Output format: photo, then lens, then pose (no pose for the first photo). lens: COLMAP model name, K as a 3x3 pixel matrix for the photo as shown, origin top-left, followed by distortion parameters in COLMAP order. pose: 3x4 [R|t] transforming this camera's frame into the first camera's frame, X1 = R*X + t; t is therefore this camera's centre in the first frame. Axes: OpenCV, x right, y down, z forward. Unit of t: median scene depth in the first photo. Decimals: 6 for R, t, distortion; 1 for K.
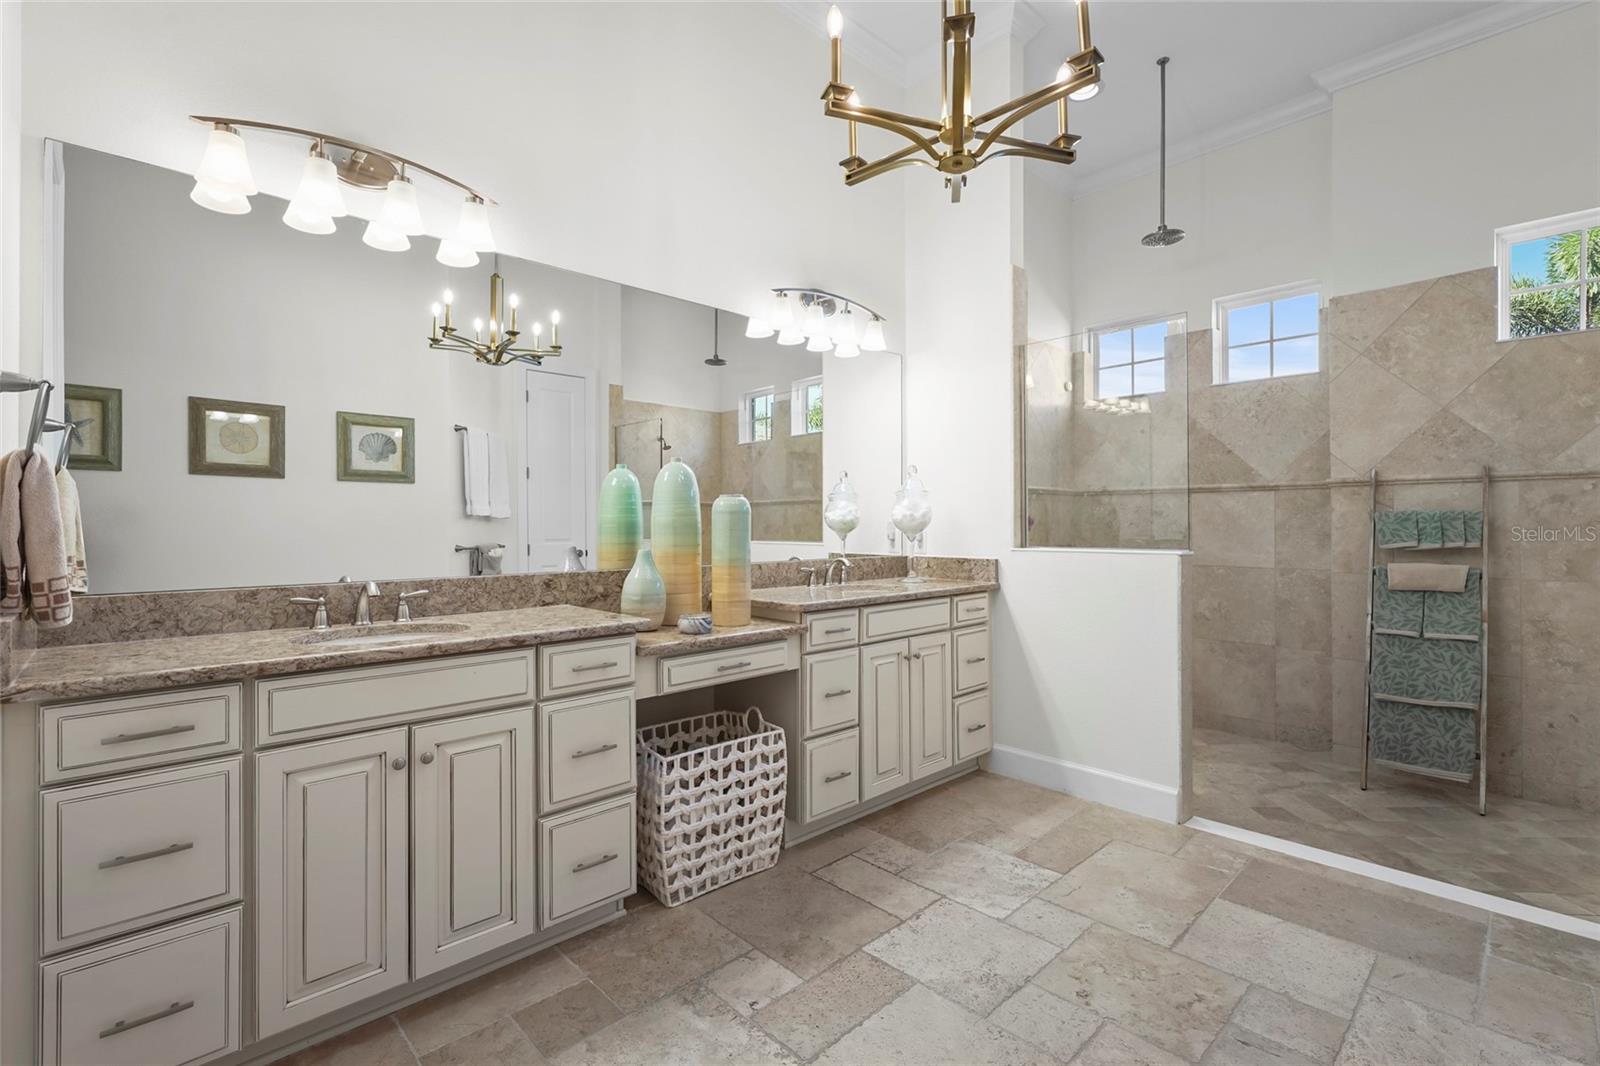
lens RADIAL K [[730.0, 0, 806.4], [0, 730.0, 521.9], [0, 0, 1]] dist [-0.000480, 0.001921]
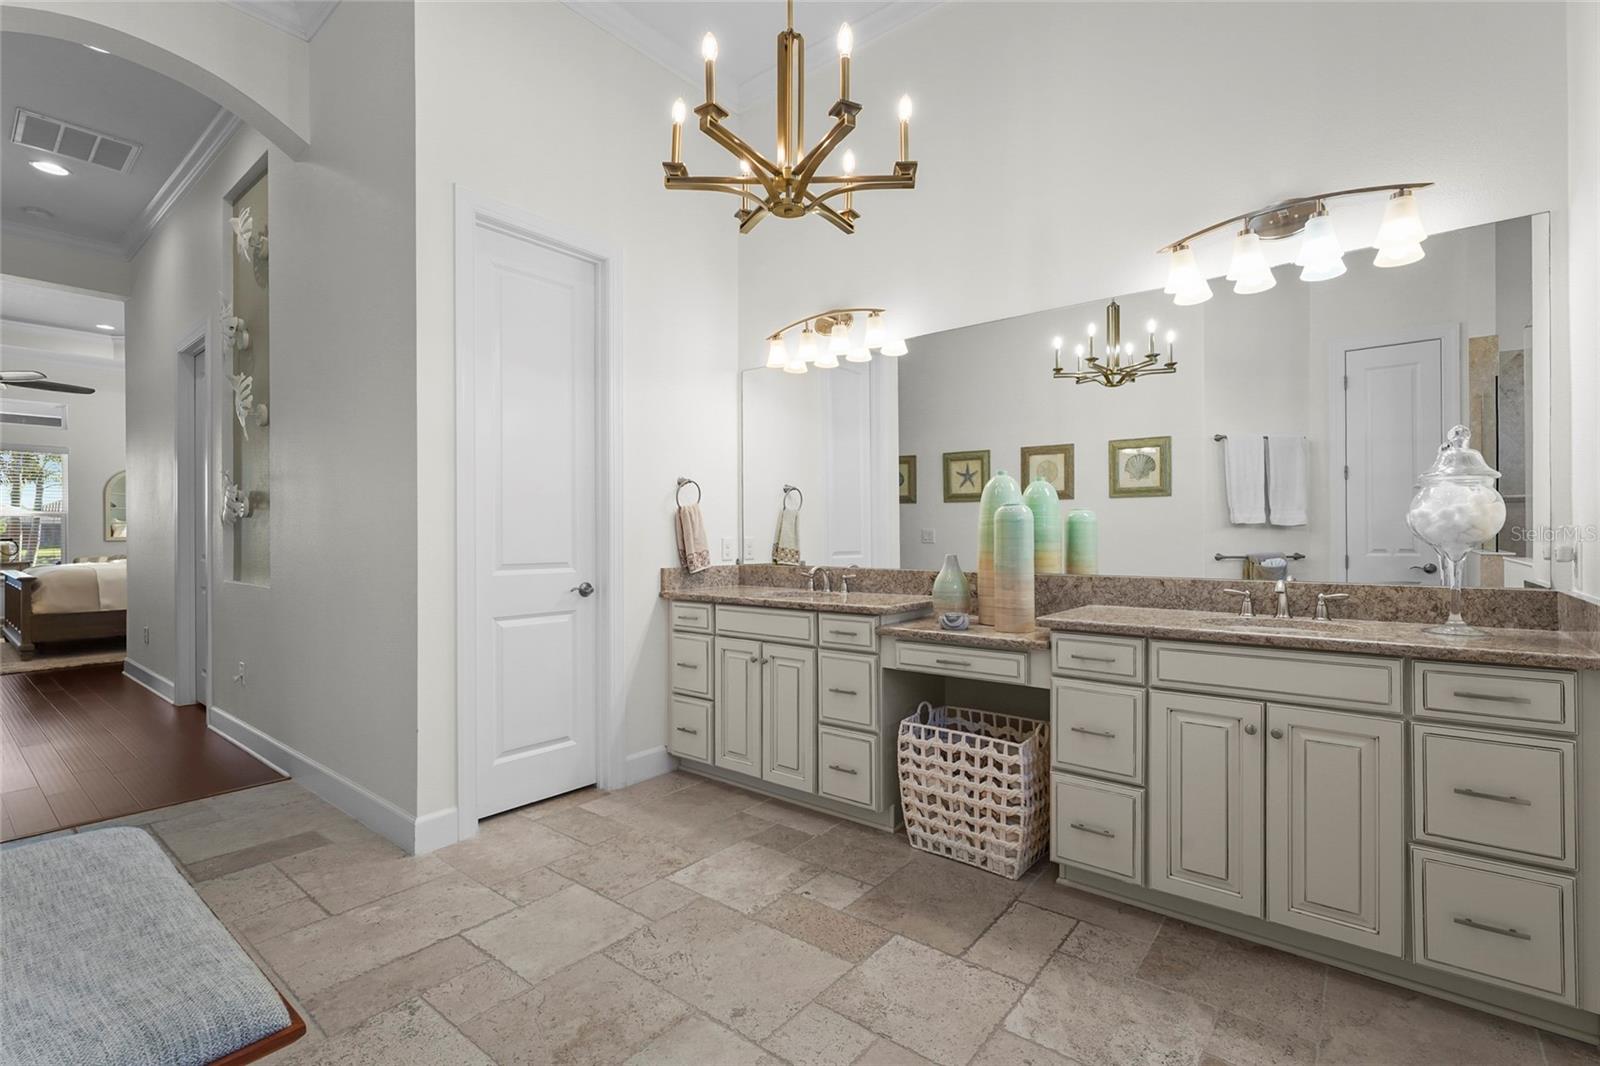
lens RADIAL K [[730.0, 0, 802.7], [0, 730.0, 536.7], [0, 0, 1]] dist [-0.000480, 0.001921]
pose [[0.120304, 0.002704, -0.992733, 0.949568], [0.005118, 0.999981, 0.003344, 0.003693], [0.992724, -0.005483, 0.120288, 0.635133]]
